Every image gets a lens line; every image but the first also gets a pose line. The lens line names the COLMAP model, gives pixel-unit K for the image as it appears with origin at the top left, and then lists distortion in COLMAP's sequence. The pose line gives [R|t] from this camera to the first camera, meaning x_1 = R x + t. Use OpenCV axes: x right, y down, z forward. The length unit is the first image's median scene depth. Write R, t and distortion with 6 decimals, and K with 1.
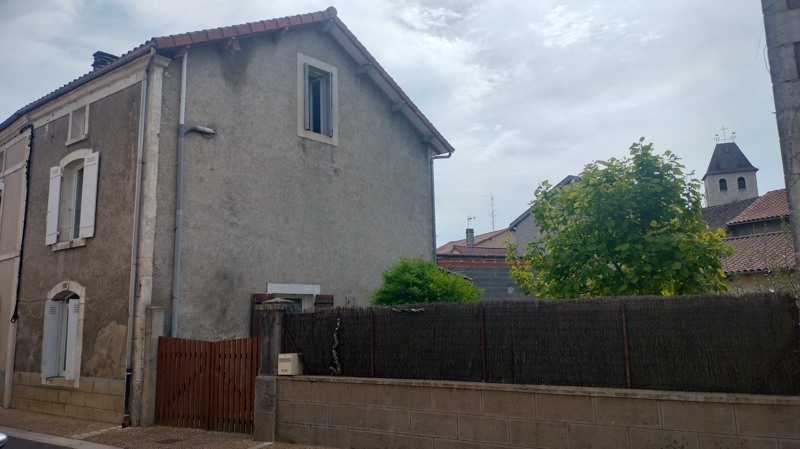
lens RADIAL K [[619.1, 0, 402.1], [0, 619.1, 219.7], [0, 0, 1]] dist [0.111592, -0.143287]
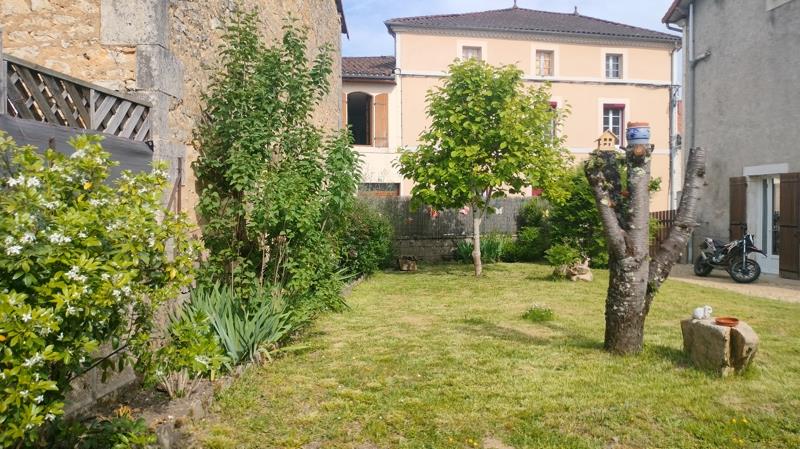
lens RADIAL K [[619.1, 0, 402.1], [0, 619.1, 219.7], [0, 0, 1]] dist [0.111592, -0.143287]
pose [[-0.676910, 0.044302, -0.734731, 0.929299], [0.144933, 0.986668, -0.074035, 0.170369], [0.721655, -0.156602, -0.674306, 1.170334]]
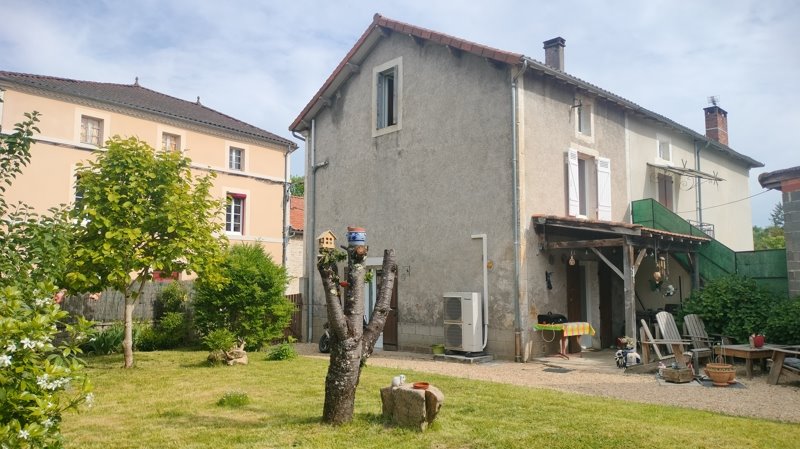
lens RADIAL K [[619.1, 0, 402.1], [0, 619.1, 219.7], [0, 0, 1]] dist [0.111592, -0.143287]
pose [[-0.107846, -0.083976, -0.990615, 1.001111], [0.164635, 0.981160, -0.101098, 0.153951], [0.980441, -0.173993, -0.091988, 1.110759]]
